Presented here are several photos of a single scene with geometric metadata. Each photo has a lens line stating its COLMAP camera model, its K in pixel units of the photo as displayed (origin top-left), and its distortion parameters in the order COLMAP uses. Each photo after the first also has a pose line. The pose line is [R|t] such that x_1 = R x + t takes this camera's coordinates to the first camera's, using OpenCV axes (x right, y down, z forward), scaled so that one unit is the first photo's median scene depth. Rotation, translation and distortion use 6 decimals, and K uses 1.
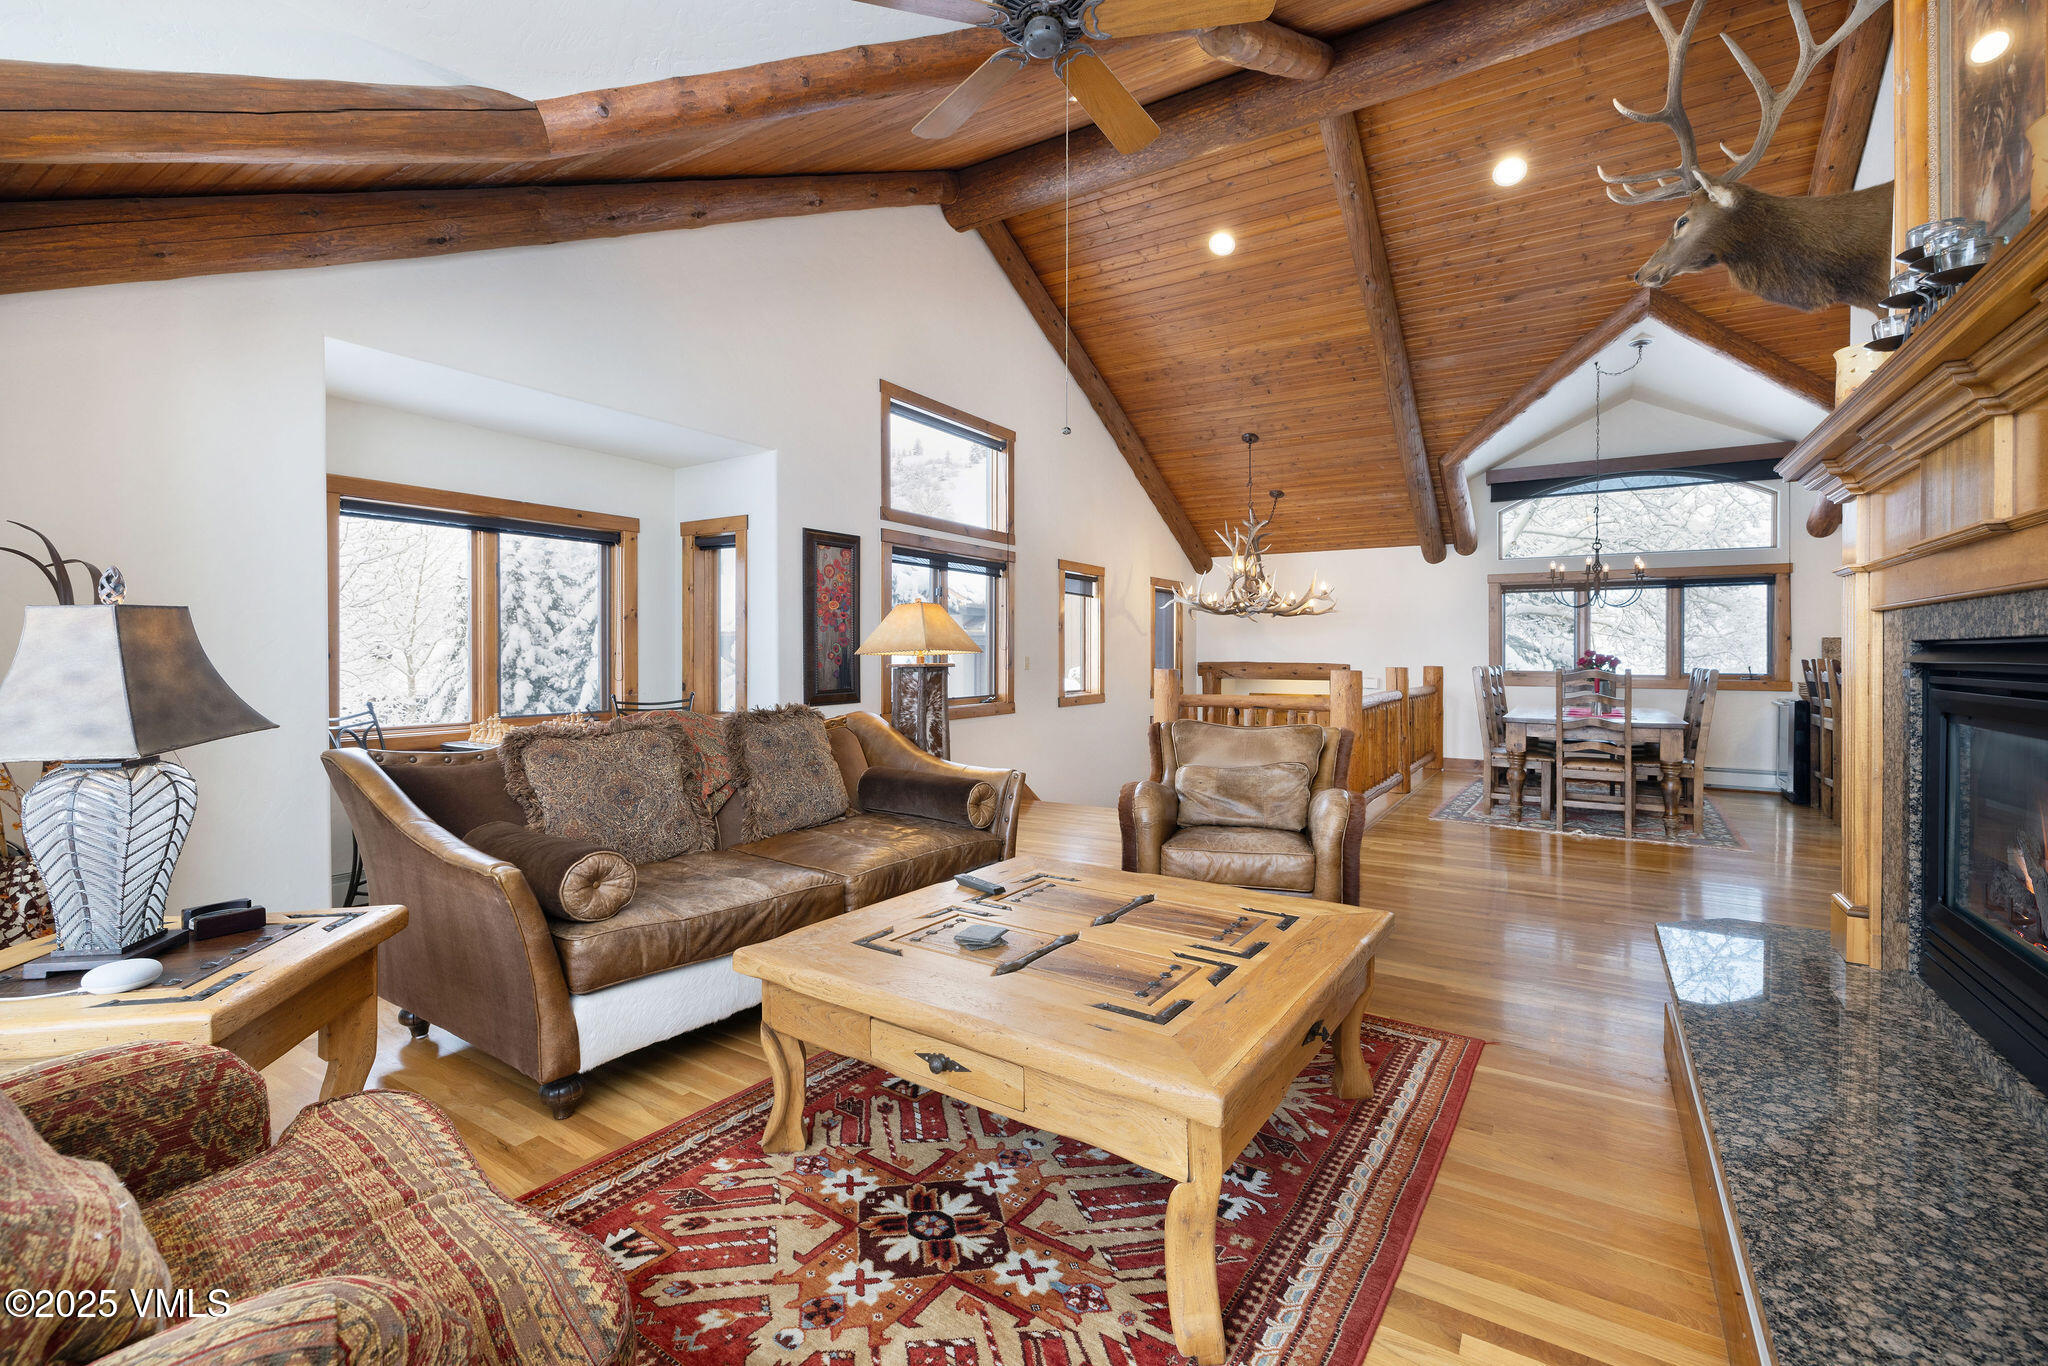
lens RADIAL K [[889.8, 0, 1031.8], [0, 889.8, 642.8], [0, 0, 1]] dist [0.014421, -0.000363]
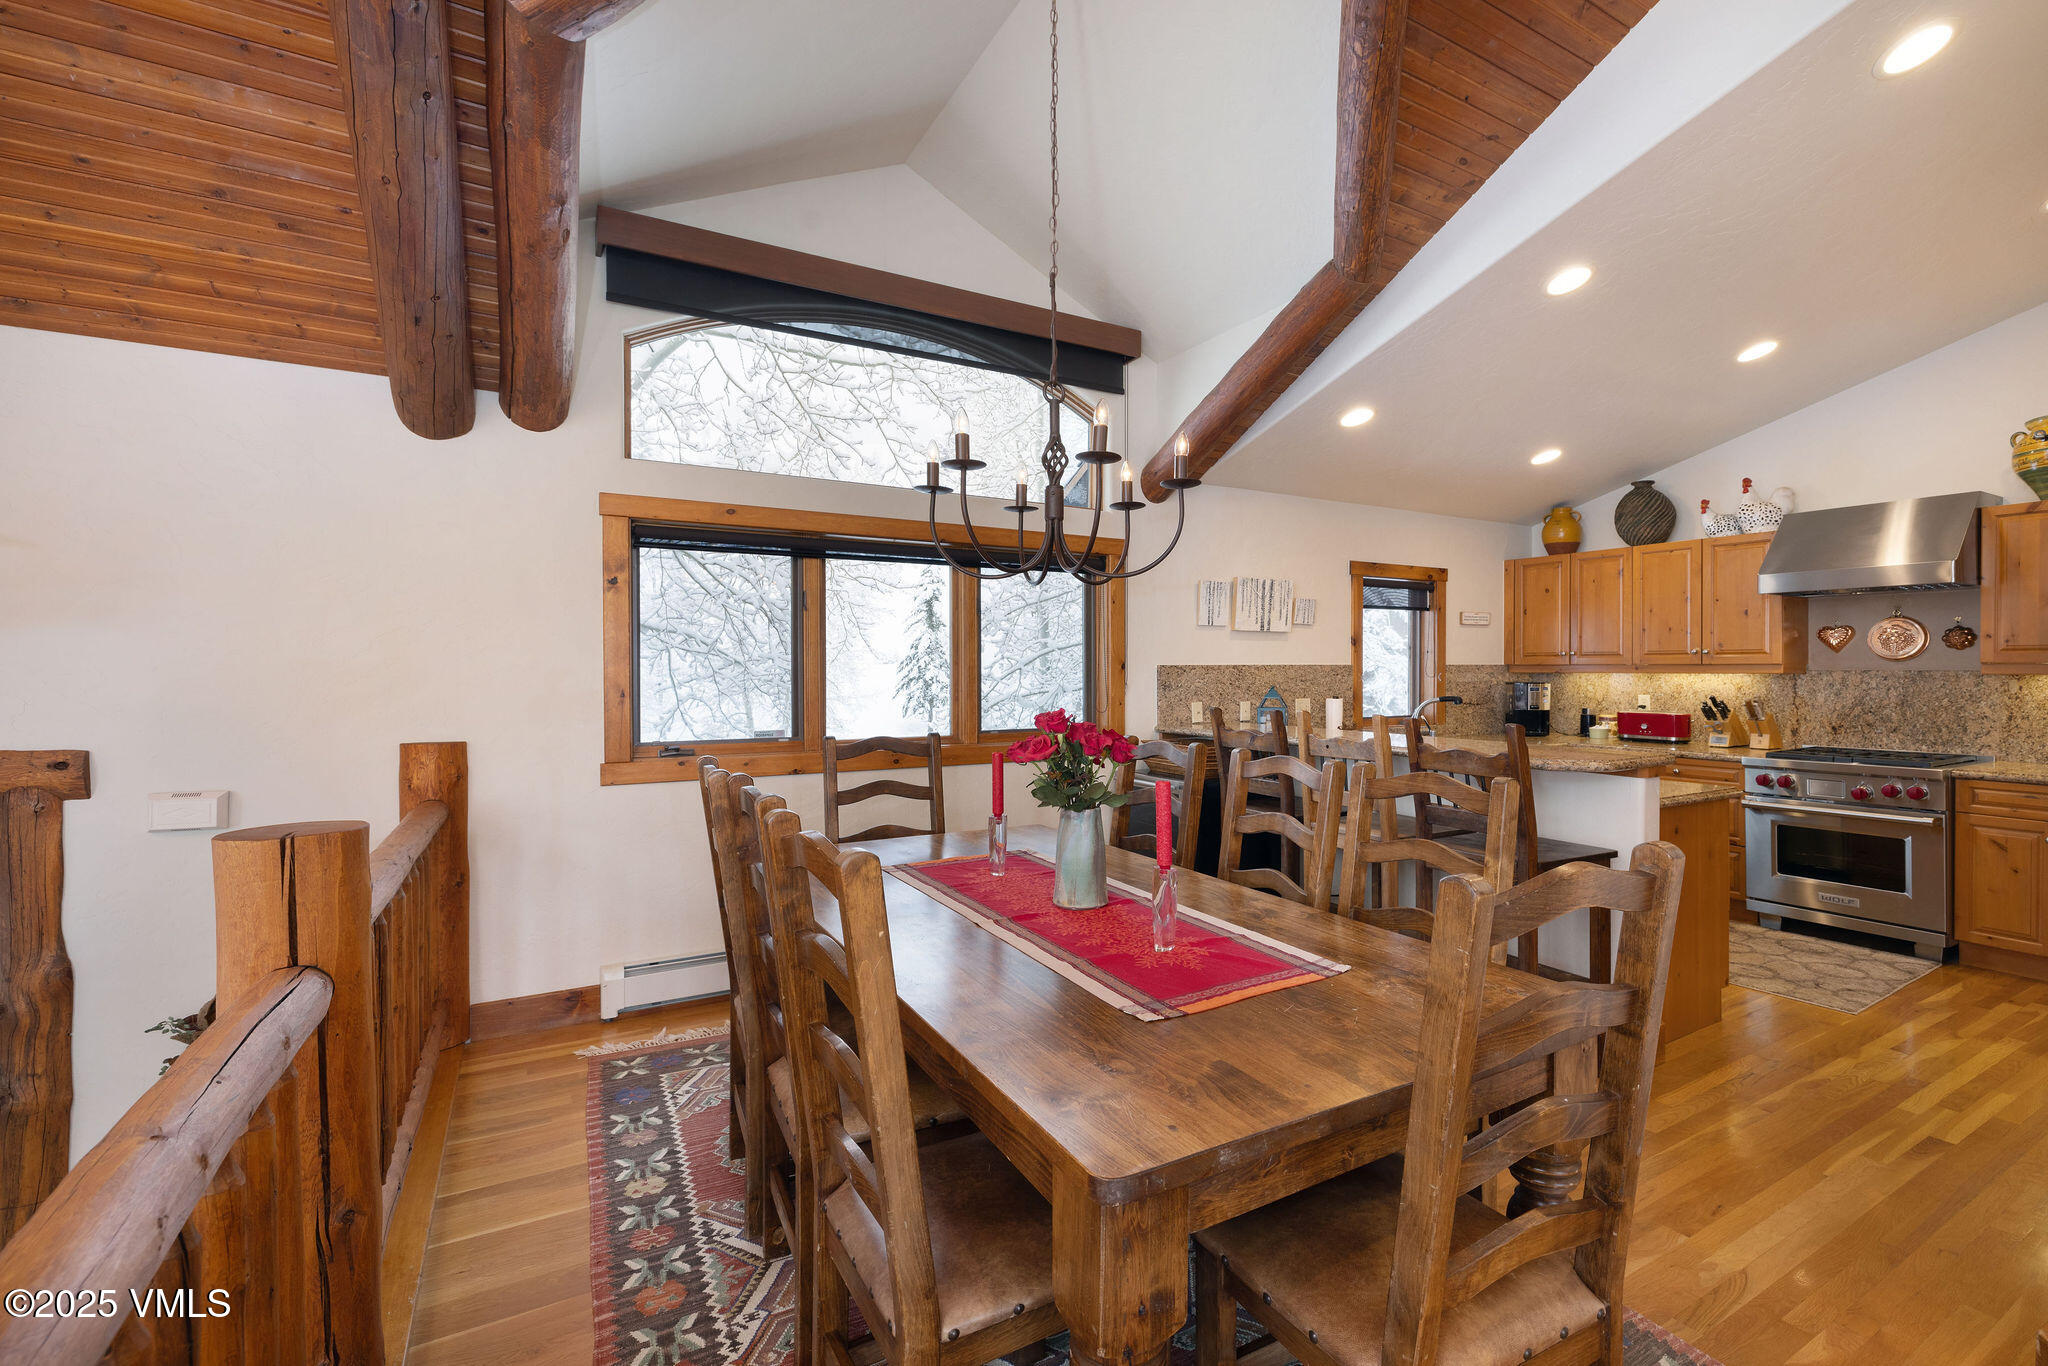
lens RADIAL K [[889.8, 0, 1075.3], [0, 889.8, 668.8], [0, 0, 1]] dist [0.014421, -0.000363]
pose [[0.454953, 0.001128, 0.890515, 0.305592], [-0.003968, 0.999992, 0.000760, -0.003013], [-0.890507, -0.003879, 0.454954, 0.744334]]
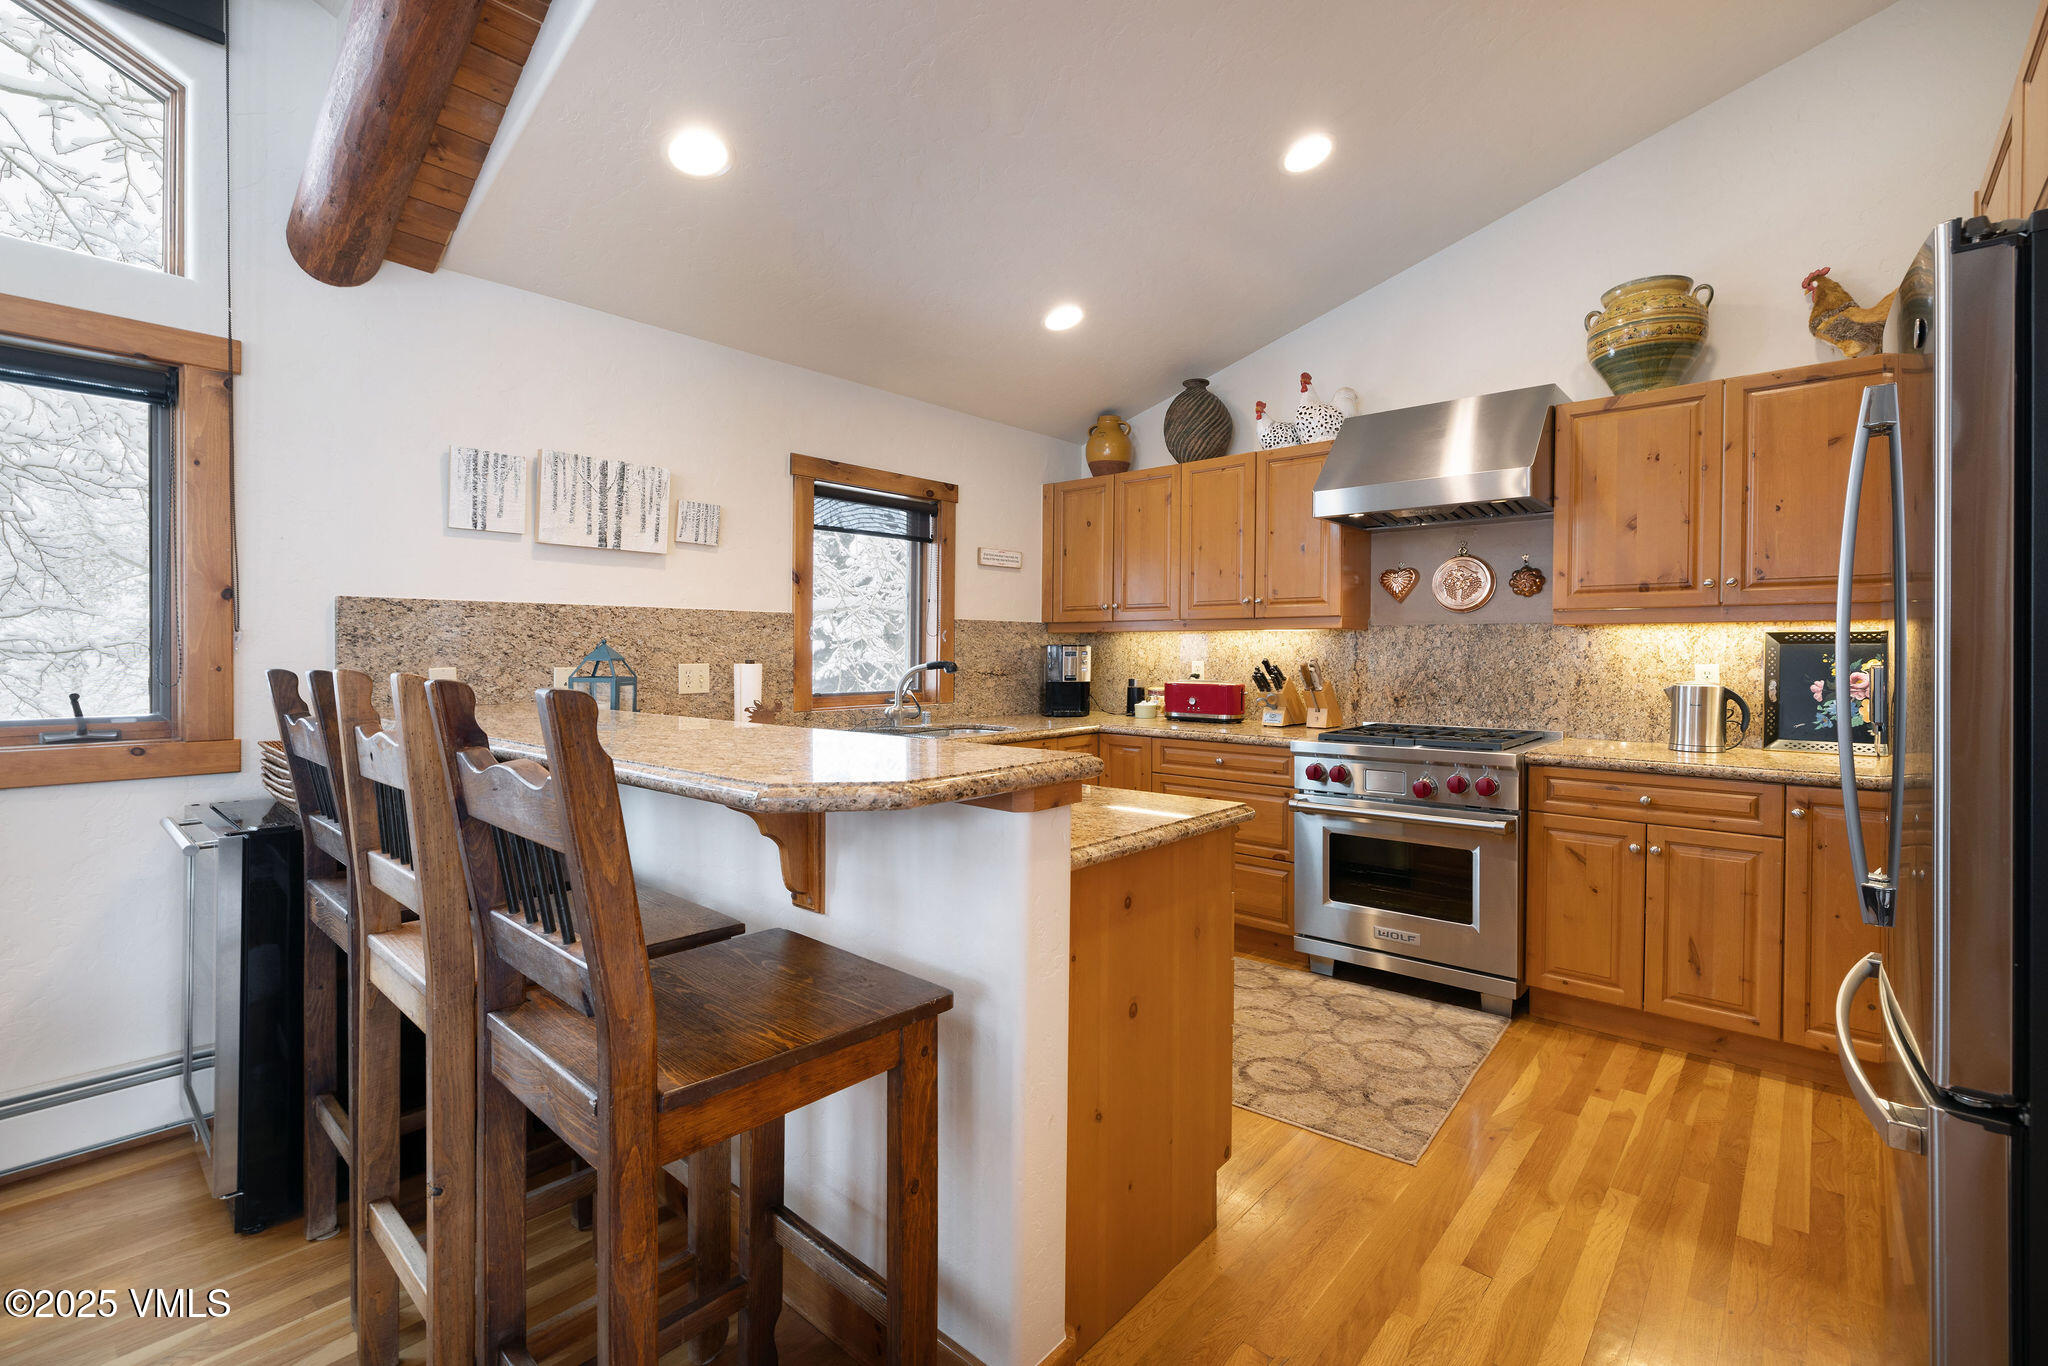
lens RADIAL K [[889.8, 0, 1036.9], [0, 889.8, 664.7], [0, 0, 1]] dist [0.014421, -0.000363]
pose [[0.162666, -0.010866, 0.986621, 0.581339], [-0.006900, 0.999902, 0.012150, 0.012644], [-0.986657, -0.008784, 0.162575, 0.675657]]
